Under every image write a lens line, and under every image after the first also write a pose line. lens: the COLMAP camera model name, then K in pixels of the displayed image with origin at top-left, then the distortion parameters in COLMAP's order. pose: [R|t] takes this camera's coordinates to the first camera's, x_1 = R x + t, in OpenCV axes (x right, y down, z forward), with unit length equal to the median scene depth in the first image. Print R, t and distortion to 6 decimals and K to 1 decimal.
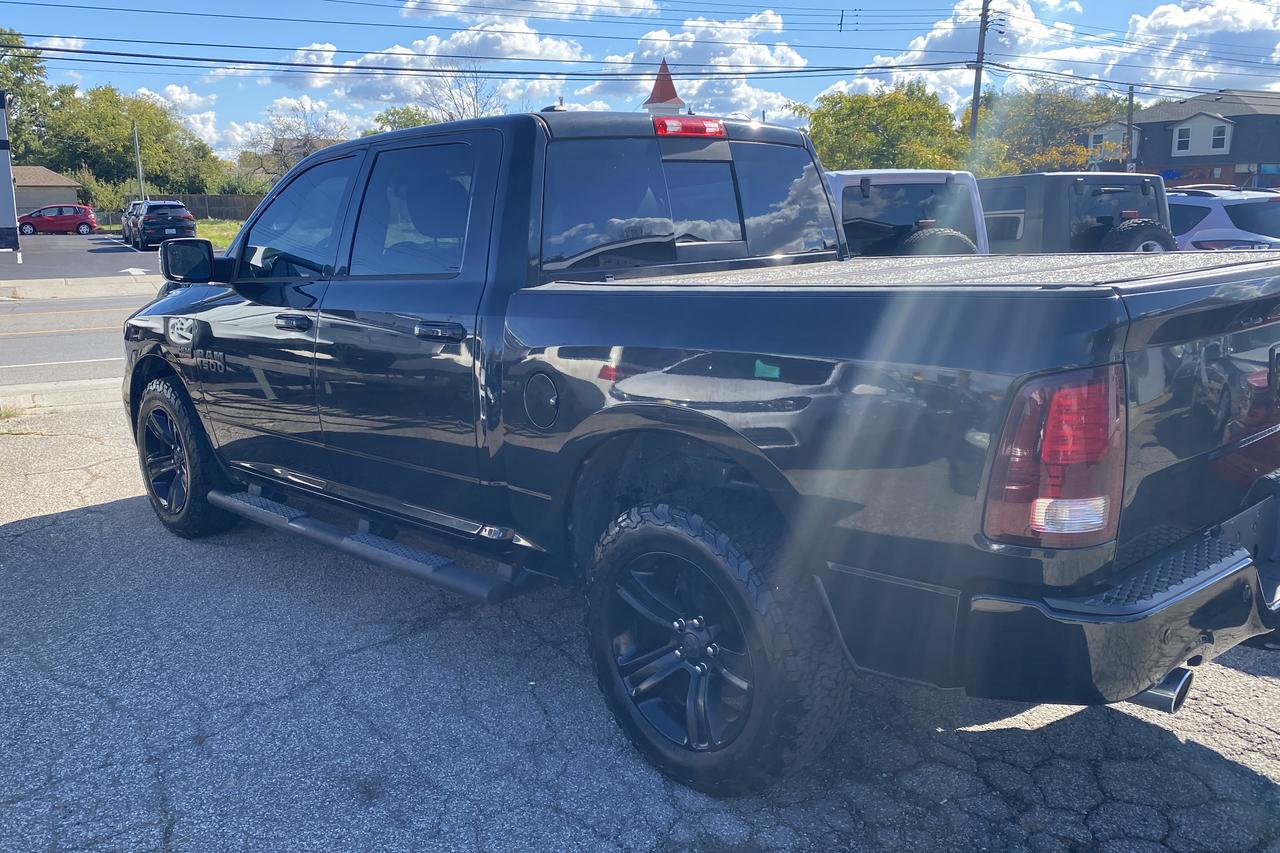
lens RADIAL K [[1165.1, 0, 640.0], [0, 1165.1, 426.5], [0, 0, 1]] dist [0.014206, -0.026707]
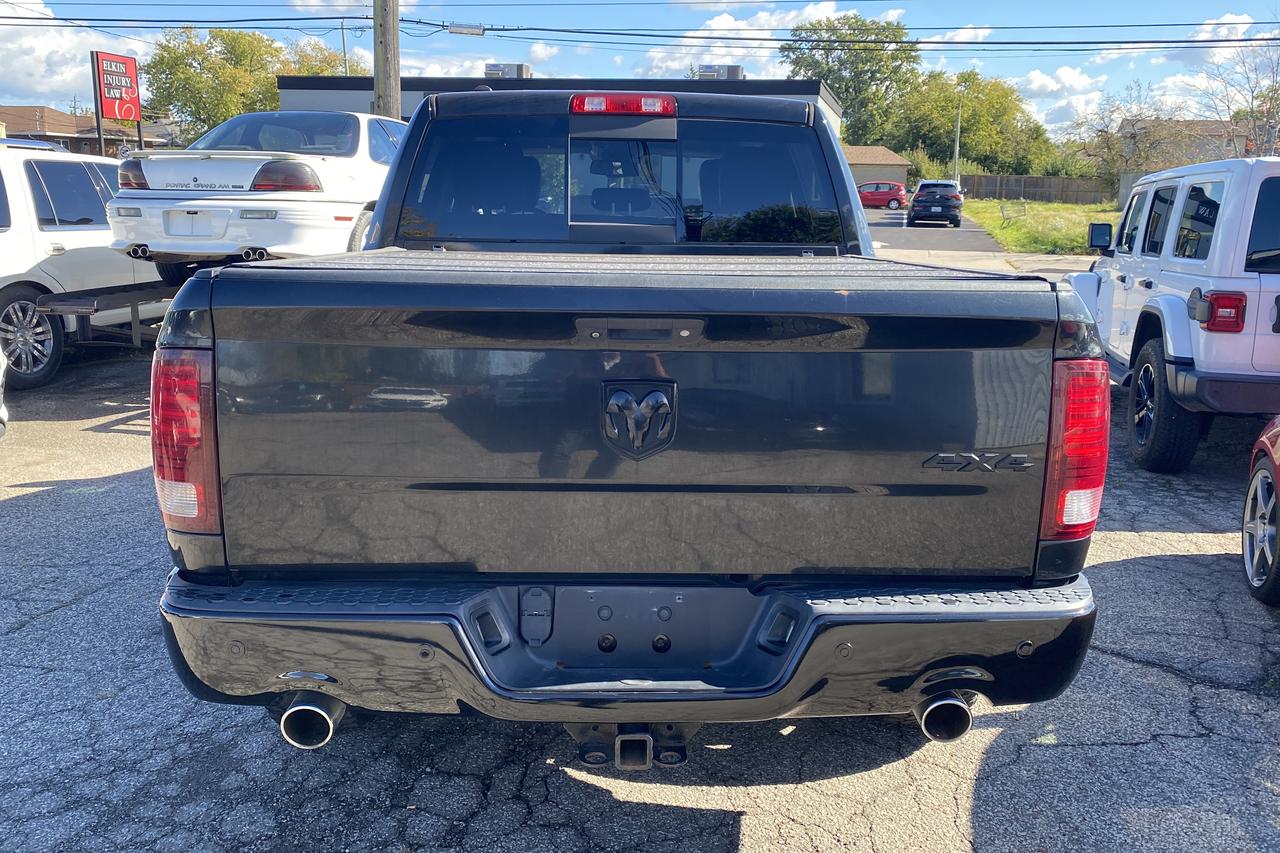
lens RADIAL K [[1165.1, 0, 640.0], [0, 1165.1, 426.5], [0, 0, 1]] dist [0.014206, -0.026707]
pose [[0.724043, 0.169842, -0.668518, 0.095293], [-0.160177, 0.984116, 0.076542, -0.008762], [0.670899, 0.051661, 0.739747, 0.038630]]
